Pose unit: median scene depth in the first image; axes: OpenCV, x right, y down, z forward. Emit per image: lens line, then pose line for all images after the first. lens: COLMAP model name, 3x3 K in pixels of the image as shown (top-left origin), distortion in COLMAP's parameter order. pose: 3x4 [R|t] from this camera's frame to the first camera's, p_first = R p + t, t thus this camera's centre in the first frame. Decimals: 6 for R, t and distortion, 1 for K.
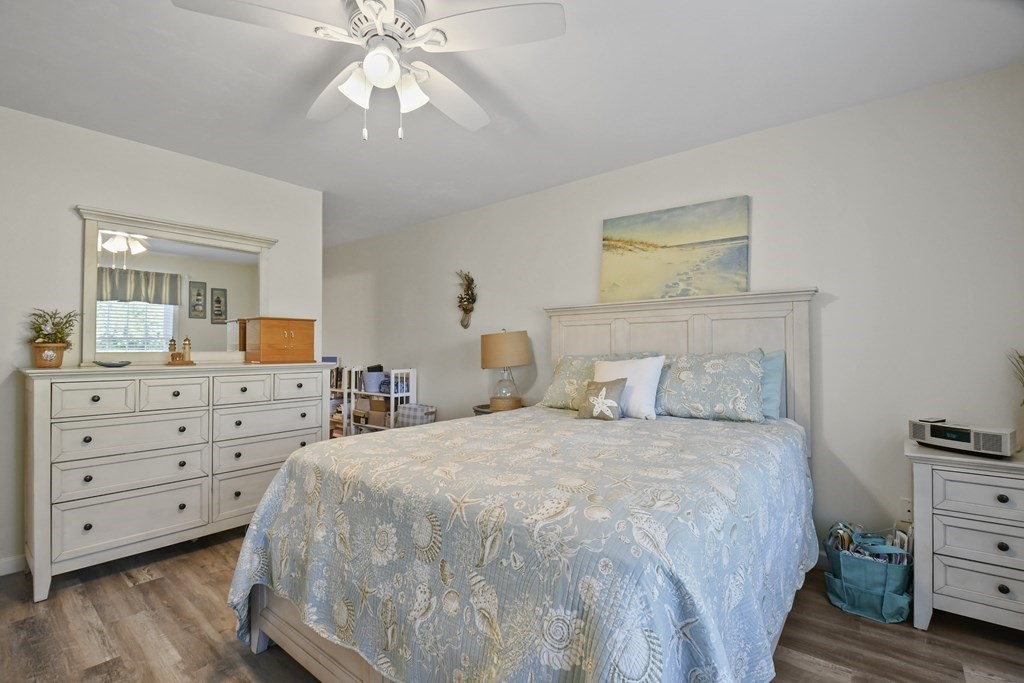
lens RADIAL K [[464.7, 0, 508.9], [0, 464.7, 332.2], [0, 0, 1]] dist [0.009178, -0.000394]
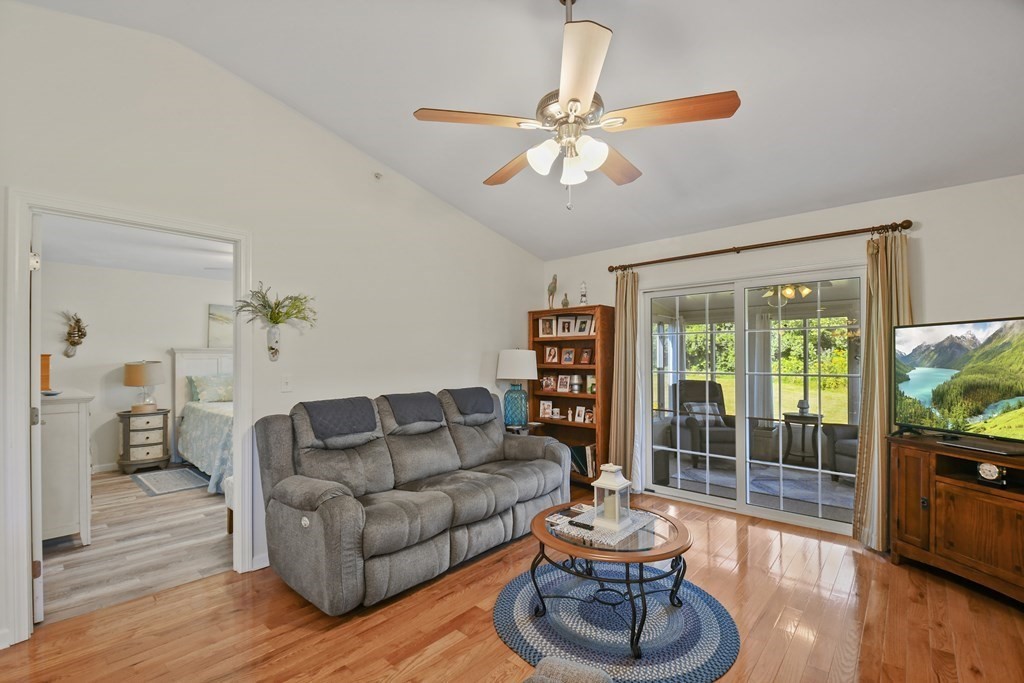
lens RADIAL K [[451.1, 0, 506.9], [0, 451.1, 357.0], [0, 0, 1]] dist [0.002630, -0.013302]
pose [[0.027546, 0.009450, 0.999576, -1.809095], [-0.035409, 0.999337, -0.008472, -0.058409], [-0.998993, -0.035160, 0.027863, -0.301683]]
